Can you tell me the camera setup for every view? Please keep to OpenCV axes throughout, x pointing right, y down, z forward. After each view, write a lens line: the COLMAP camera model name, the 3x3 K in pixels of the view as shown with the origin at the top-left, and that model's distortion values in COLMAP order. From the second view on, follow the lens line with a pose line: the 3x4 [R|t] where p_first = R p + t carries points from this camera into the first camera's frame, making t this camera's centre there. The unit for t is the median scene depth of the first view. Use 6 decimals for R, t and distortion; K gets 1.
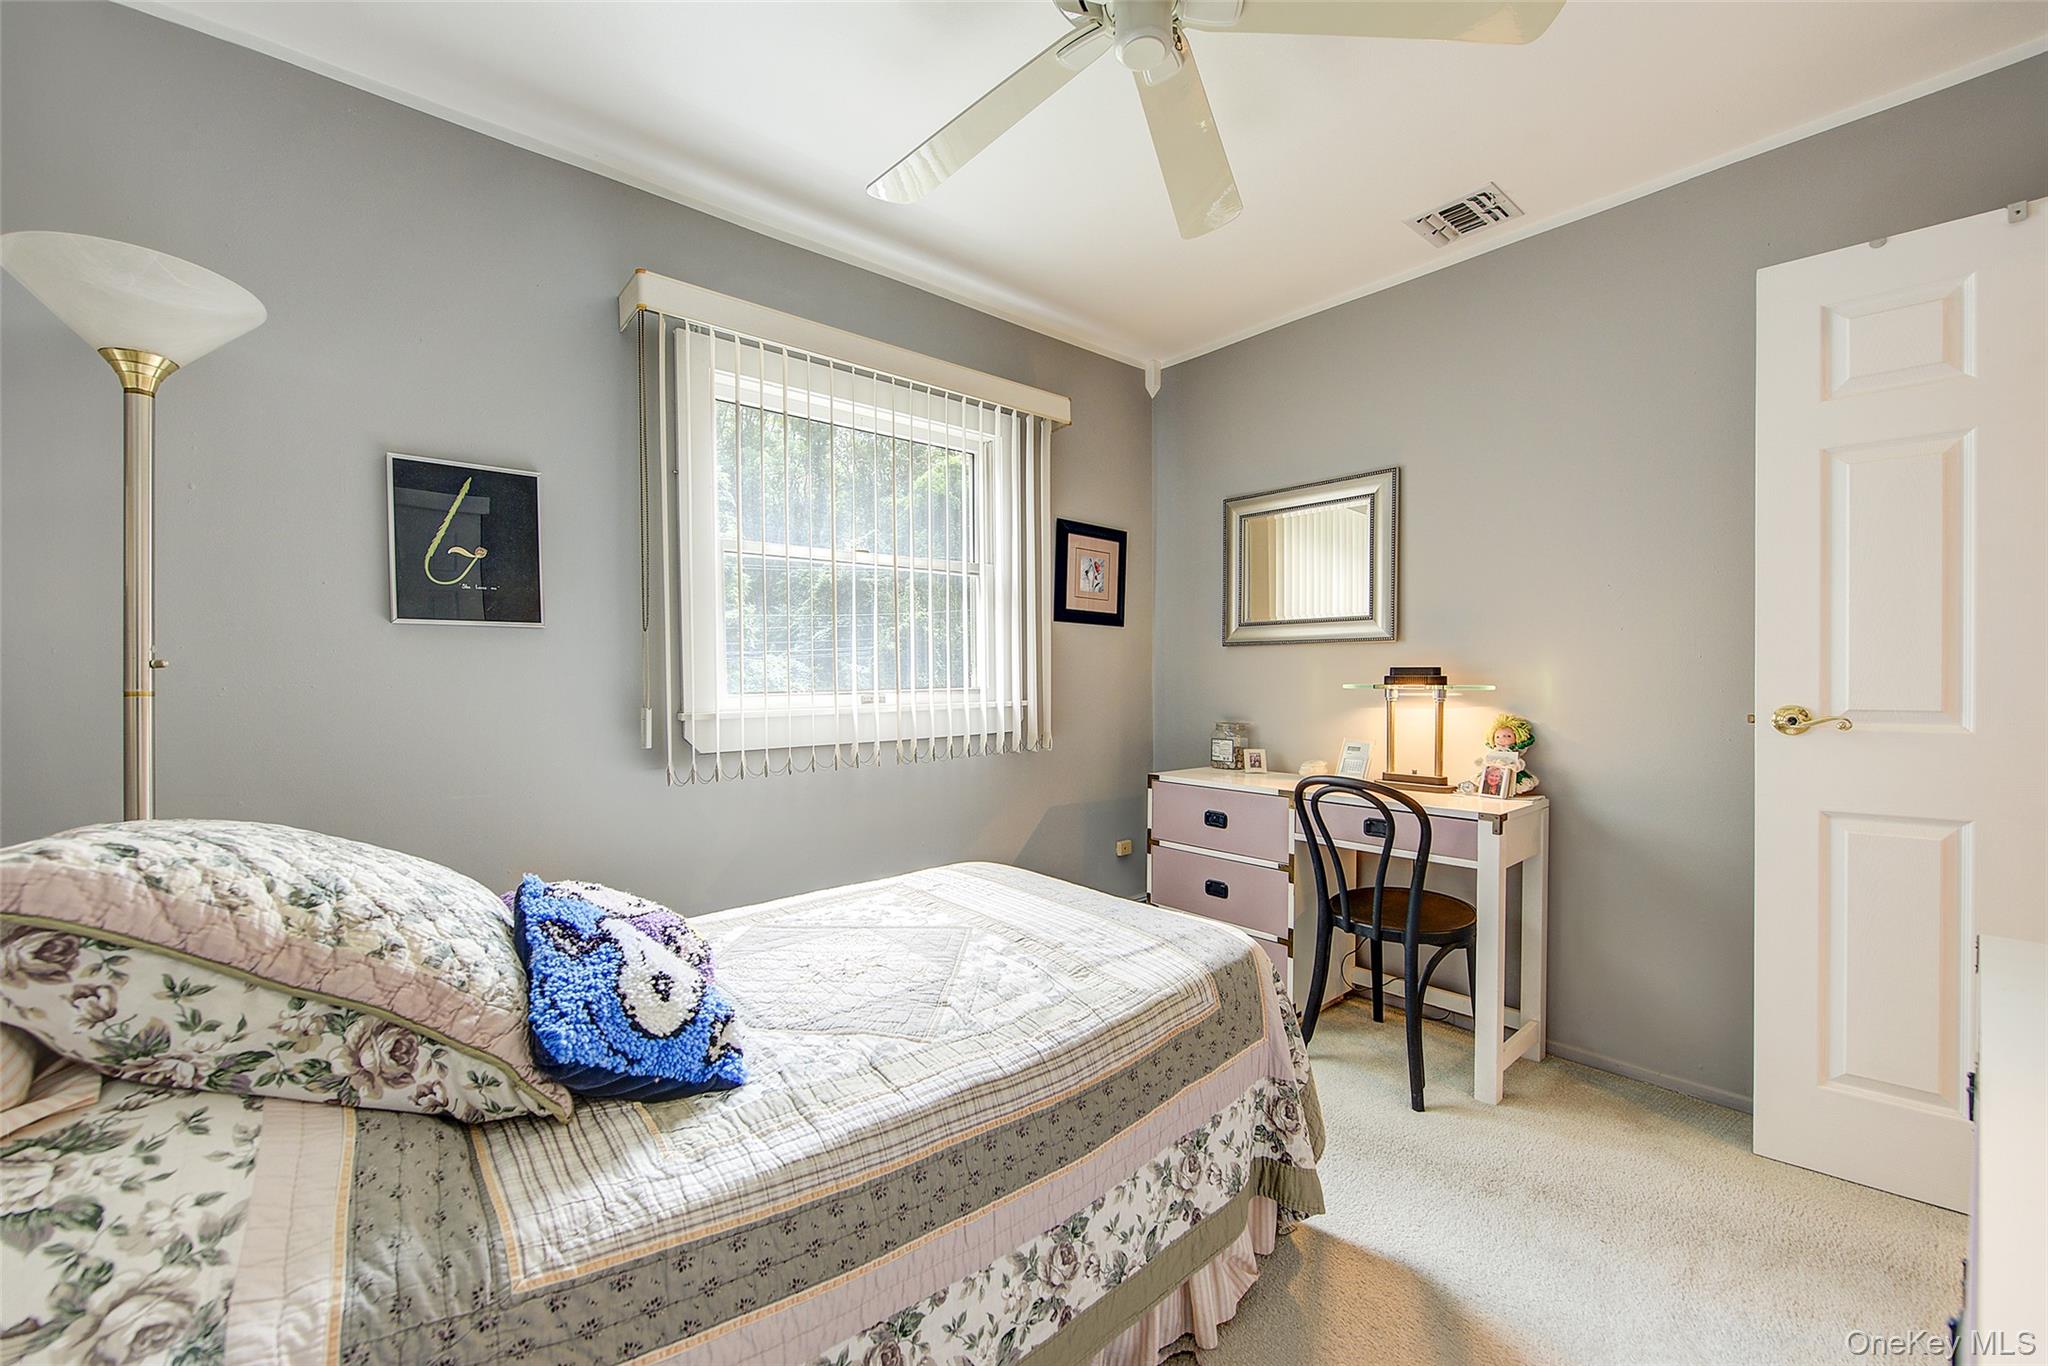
lens RADIAL K [[811.7, 0, 1034.9], [0, 811.7, 687.3], [0, 0, 1]] dist [0.000635, -0.002035]
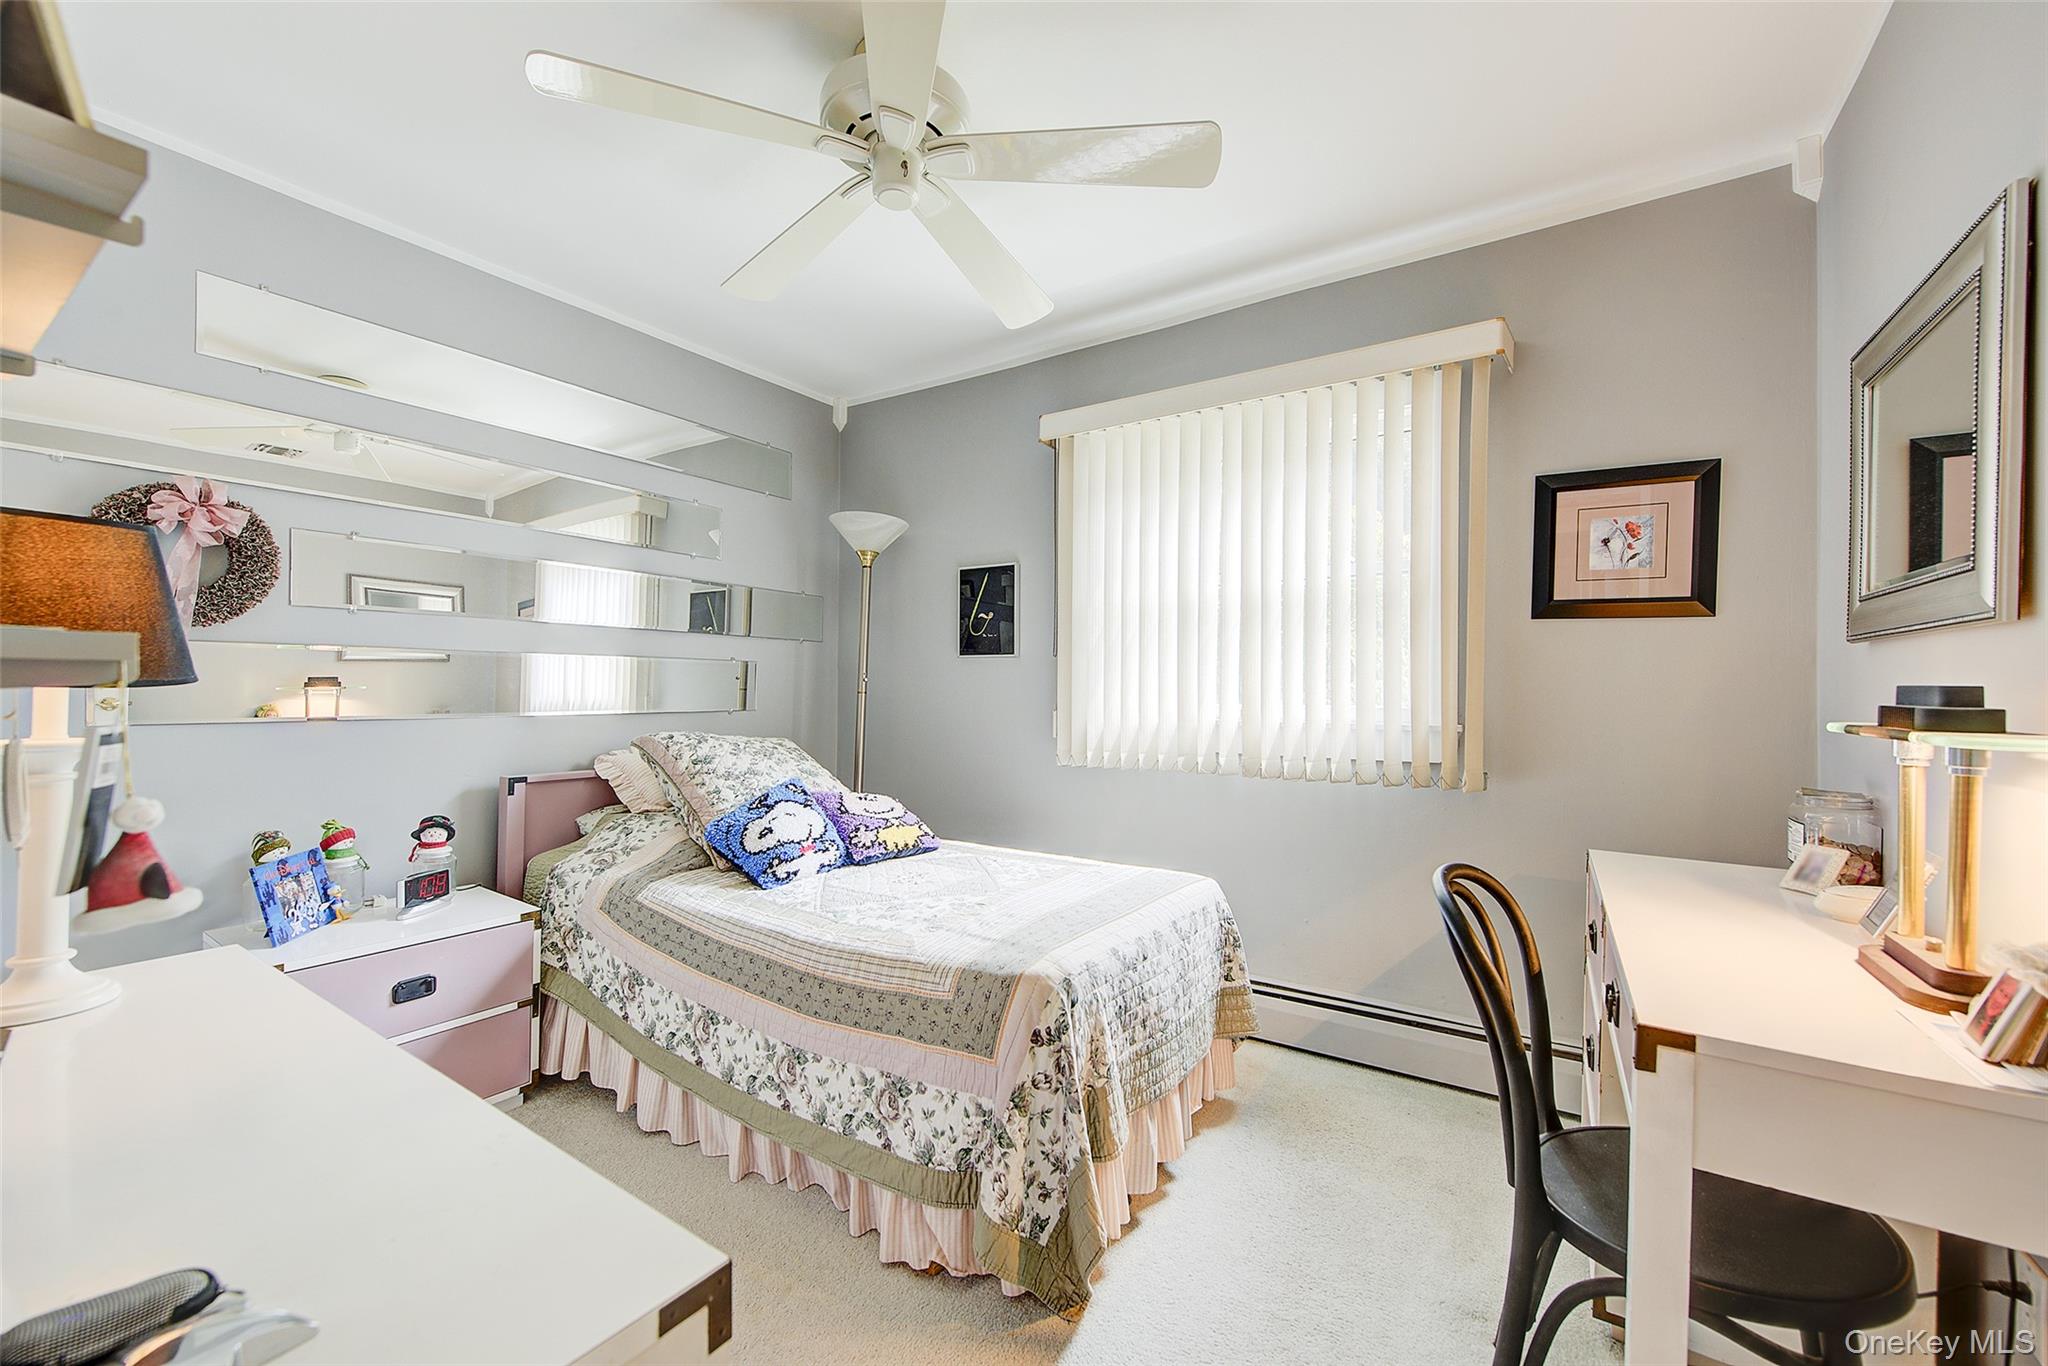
lens RADIAL K [[811.7, 0, 1030.0], [0, 811.7, 681.2], [0, 0, 1]] dist [0.000635, -0.002035]
pose [[0.263660, 0.002316, -0.964613, 1.027651], [-0.023584, 0.999714, -0.004046, -0.020254], [0.964327, 0.023816, 0.263639, 0.639938]]
